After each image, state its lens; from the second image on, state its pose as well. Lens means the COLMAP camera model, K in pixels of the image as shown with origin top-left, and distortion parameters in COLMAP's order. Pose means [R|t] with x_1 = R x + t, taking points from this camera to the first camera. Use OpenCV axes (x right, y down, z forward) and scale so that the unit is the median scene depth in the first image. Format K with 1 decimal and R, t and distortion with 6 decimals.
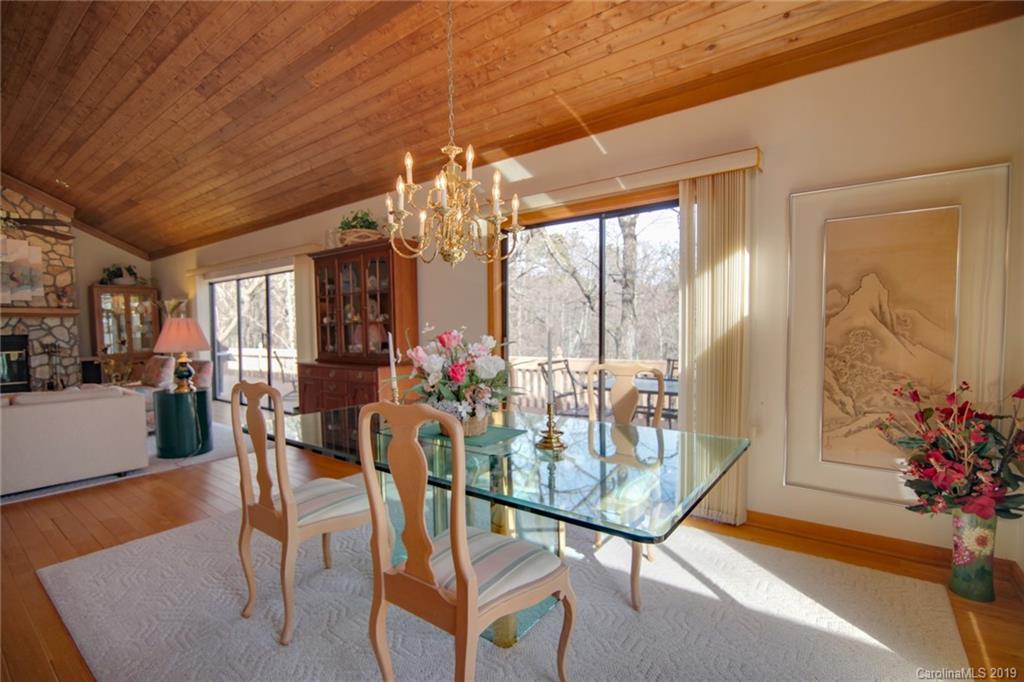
lens RADIAL K [[471.3, 0, 515.3], [0, 471.3, 350.3], [0, 0, 1]] dist [-0.017857, 0.000246]
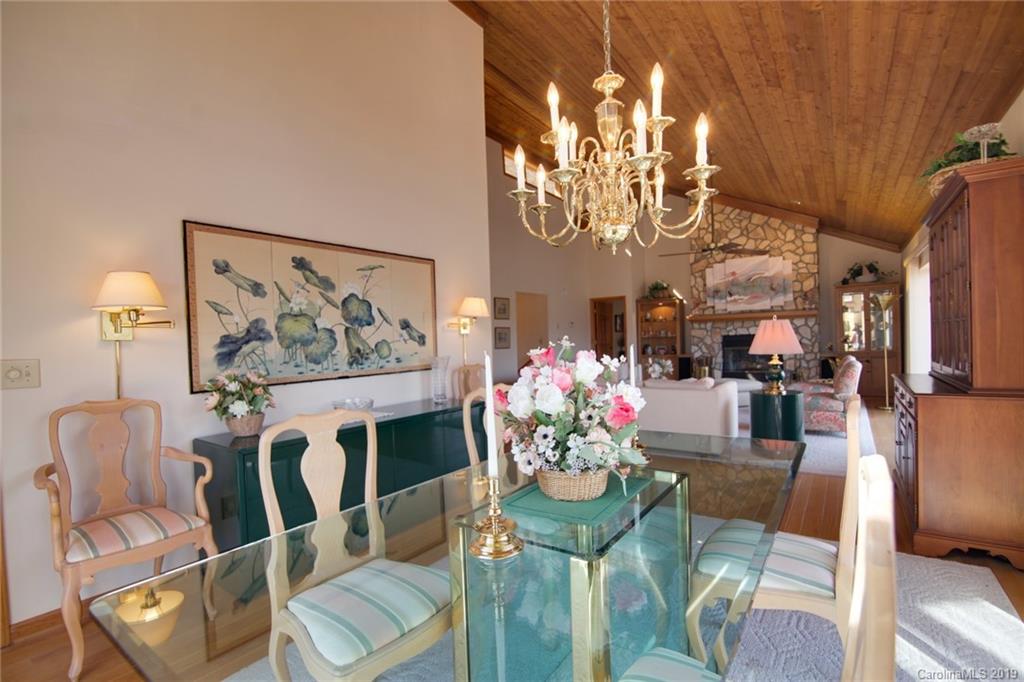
lens RADIAL K [[471.3, 0, 510.3], [0, 471.3, 350.0], [0, 0, 1]] dist [-0.017857, 0.000246]
pose [[0.021973, 0.033028, -0.999213, 0.164752], [-0.019286, 0.999282, 0.032606, -0.015547], [0.999573, 0.018555, 0.022594, 0.248399]]
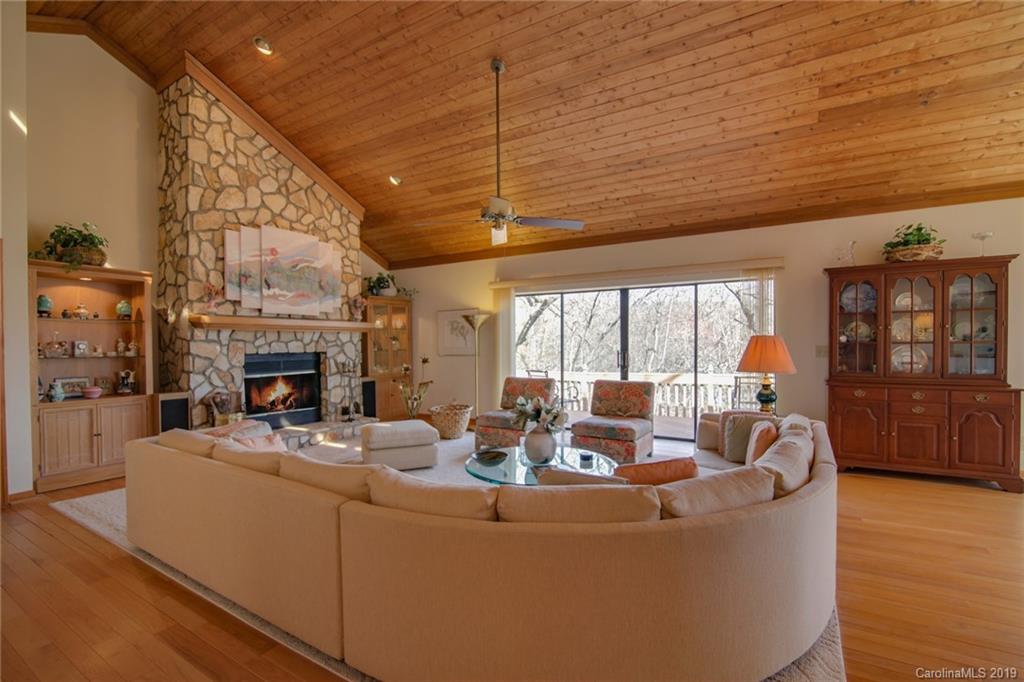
lens RADIAL K [[471.3, 0, 506.9], [0, 471.3, 350.8], [0, 0, 1]] dist [-0.017857, 0.000246]
pose [[0.995793, 0.004905, 0.091501, -0.778694], [-0.001624, 0.999354, -0.035900, -0.004406], [-0.091618, 0.035601, 0.995158, 0.091550]]
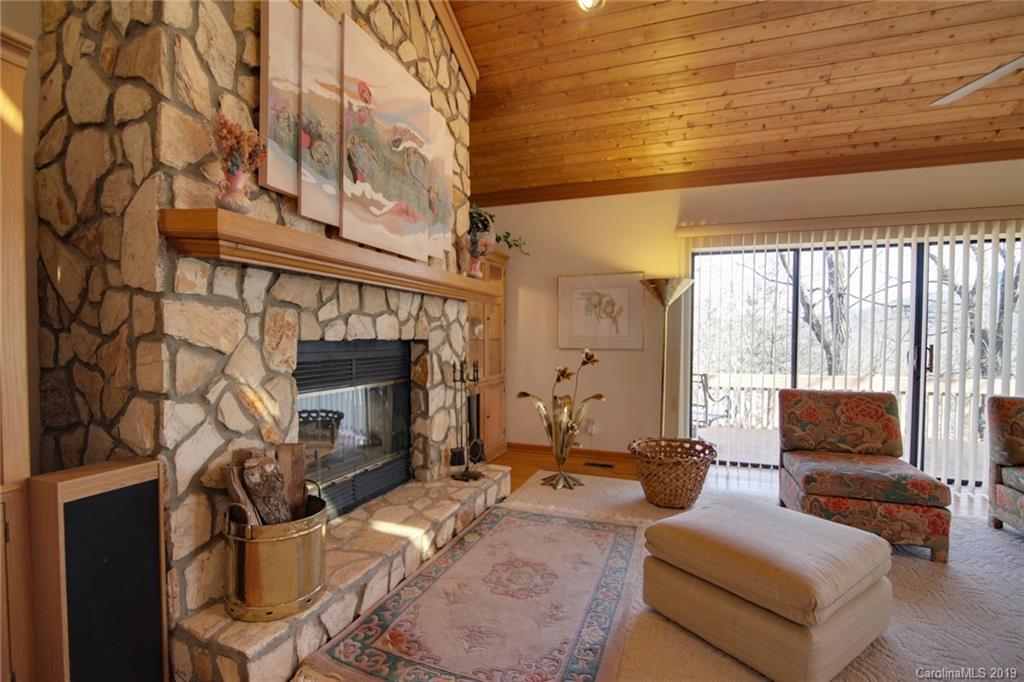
lens RADIAL K [[471.3, 0, 507.8], [0, 471.3, 349.0], [0, 0, 1]] dist [-0.017857, 0.000246]
pose [[0.959281, 0.013156, 0.282148, -1.078402], [-0.005363, 0.999583, -0.028374, -0.012851], [-0.282404, 0.025706, 0.958951, 0.552962]]
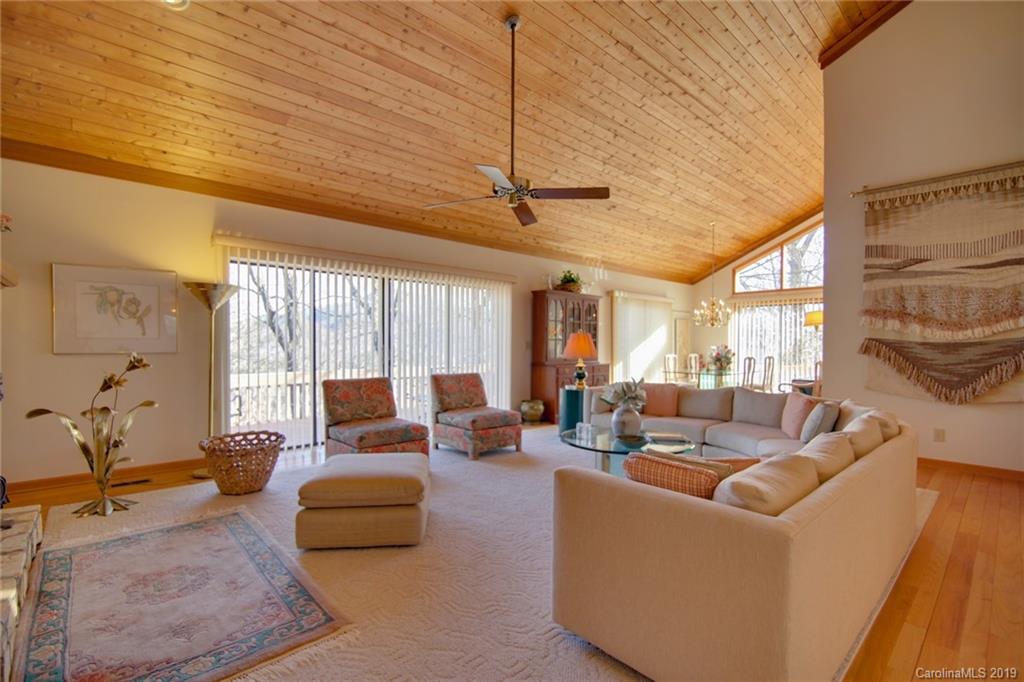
lens RADIAL K [[471.3, 0, 516.6], [0, 471.3, 351.4], [0, 0, 1]] dist [-0.017857, 0.000246]
pose [[0.169078, -0.002042, 0.985601, -1.237761], [0.041934, 0.999107, -0.005123, -0.011149], [-0.984710, 0.042196, 0.169012, 0.570771]]
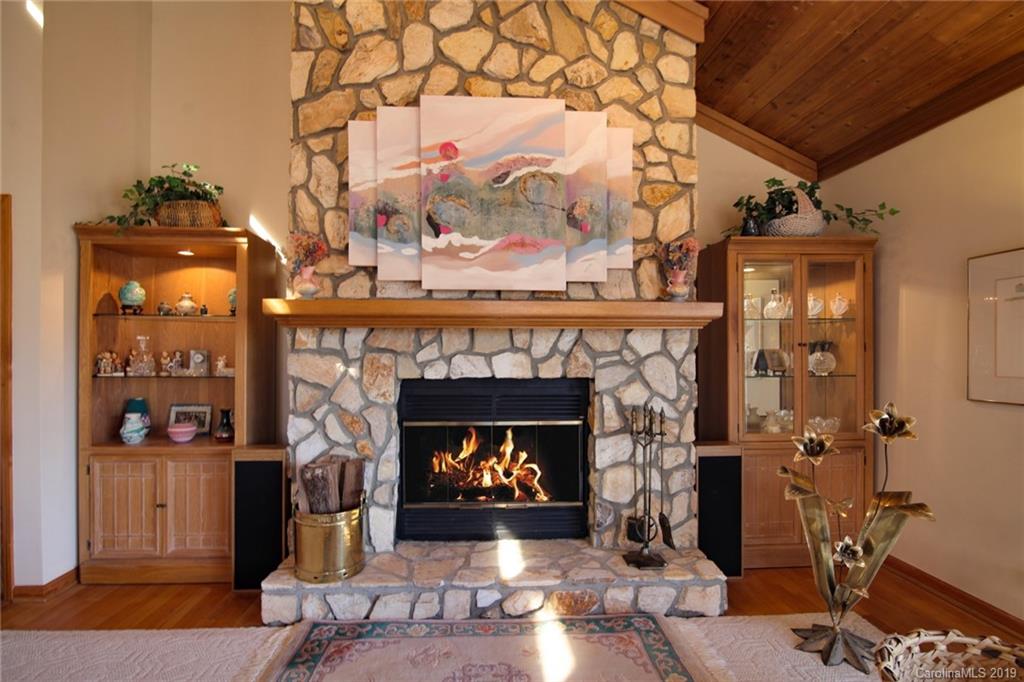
lens RADIAL K [[471.3, 0, 499.6], [0, 471.3, 354.4], [0, 0, 1]] dist [-0.017857, 0.000246]
pose [[0.645610, 0.019931, -0.763407, -0.802053], [-0.049773, 0.998632, -0.016021, -0.041512], [0.762044, 0.048340, 0.645719, 0.689563]]
